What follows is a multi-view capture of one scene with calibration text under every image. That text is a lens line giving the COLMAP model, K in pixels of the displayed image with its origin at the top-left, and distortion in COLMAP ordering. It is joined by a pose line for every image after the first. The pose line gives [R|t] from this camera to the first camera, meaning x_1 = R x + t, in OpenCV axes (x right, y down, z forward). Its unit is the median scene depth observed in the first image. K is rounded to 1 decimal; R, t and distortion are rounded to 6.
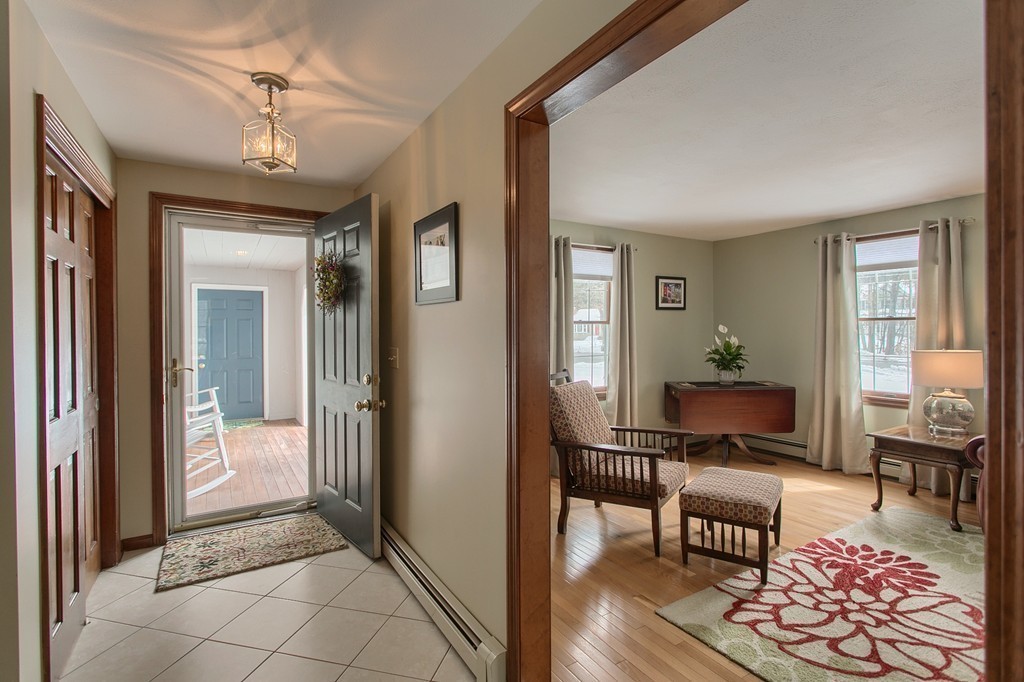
lens RADIAL K [[486.4, 0, 507.9], [0, 486.4, 336.2], [0, 0, 1]] dist [-0.005233, 0.000862]
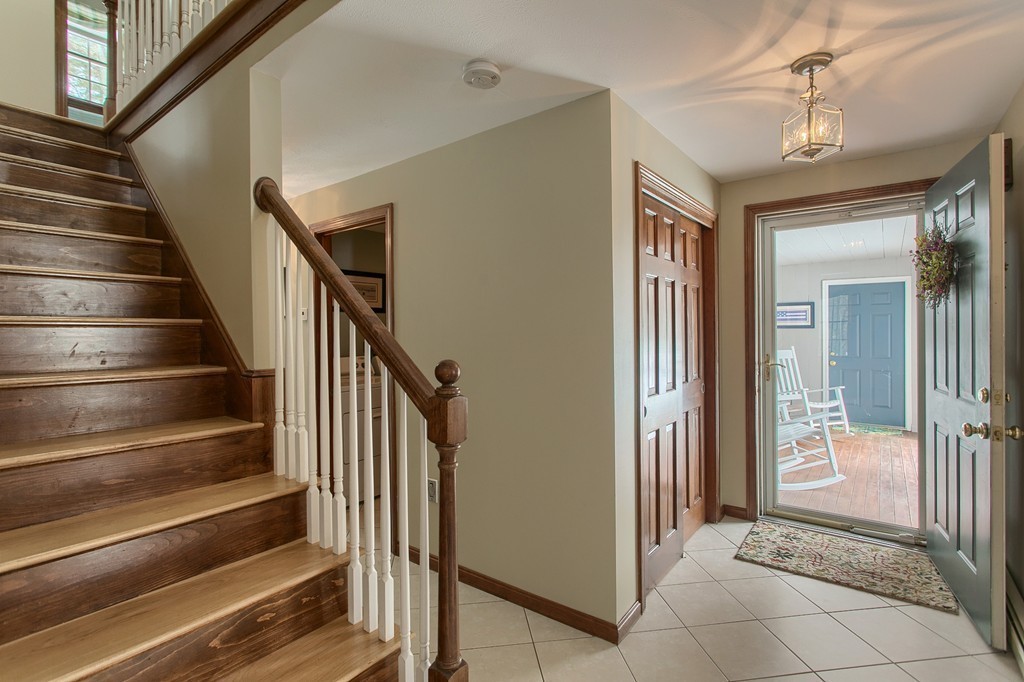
lens RADIAL K [[486.4, 0, 513.7], [0, 486.4, 335.5], [0, 0, 1]] dist [-0.005233, 0.000862]
pose [[0.366650, 0.009553, -0.930310, 0.119573], [-0.004090, 0.999954, 0.008657, -0.002856], [0.930350, 0.000631, 0.366672, 0.082959]]
